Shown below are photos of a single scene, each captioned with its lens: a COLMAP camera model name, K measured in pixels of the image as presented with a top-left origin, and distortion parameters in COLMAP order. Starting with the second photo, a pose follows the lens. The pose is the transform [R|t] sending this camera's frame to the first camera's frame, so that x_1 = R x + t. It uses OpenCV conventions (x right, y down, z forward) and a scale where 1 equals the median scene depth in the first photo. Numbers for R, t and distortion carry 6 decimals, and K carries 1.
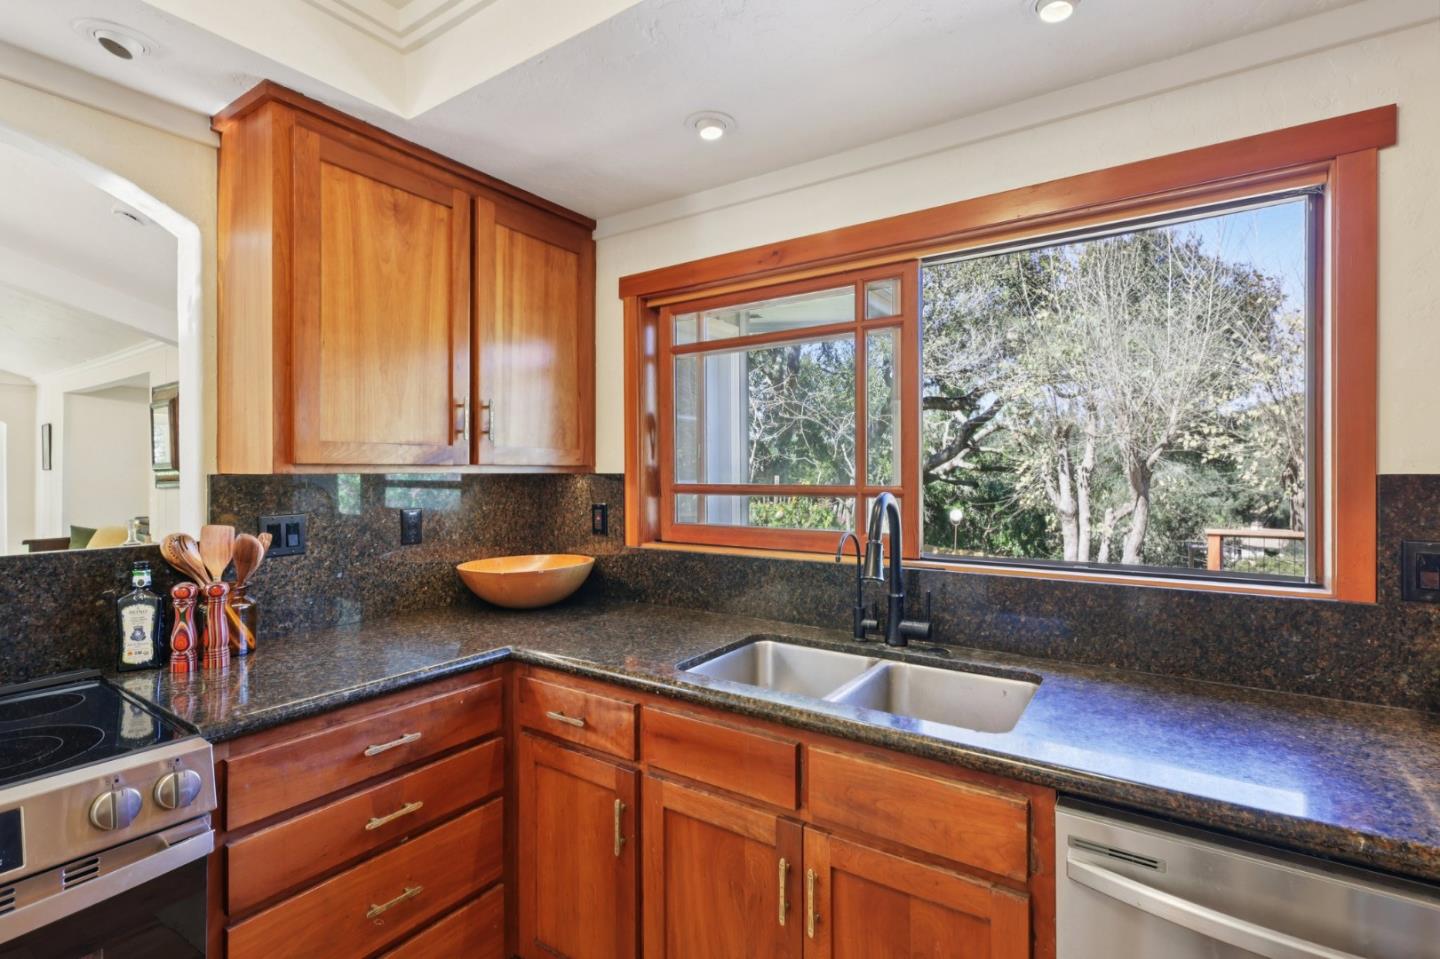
lens RADIAL K [[667.4, 0, 720.0], [0, 667.4, 479.5], [0, 0, 1]] dist [0.001423, 0.000306]
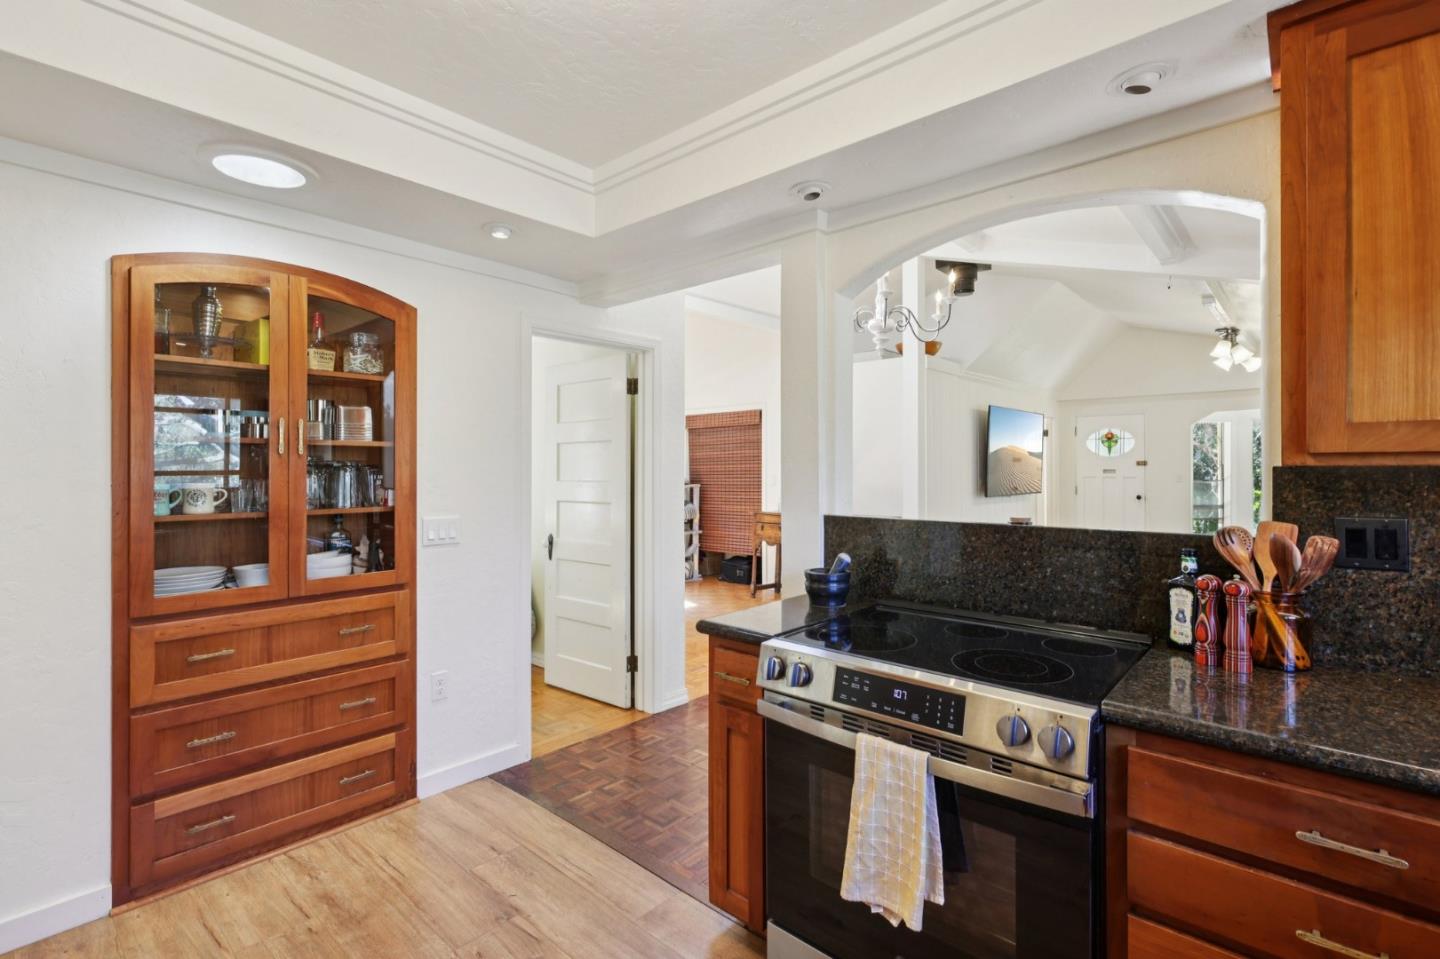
lens RADIAL K [[670.0, 0, 725.8], [0, 670.0, 469.0], [0, 0, 1]] dist [-0.001083, -0.000140]
pose [[-0.131072, 0.003806, -0.991366, 0.273967], [-0.008426, 0.999952, 0.004953, -0.002487], [0.991337, 0.009002, -0.131034, 0.405865]]
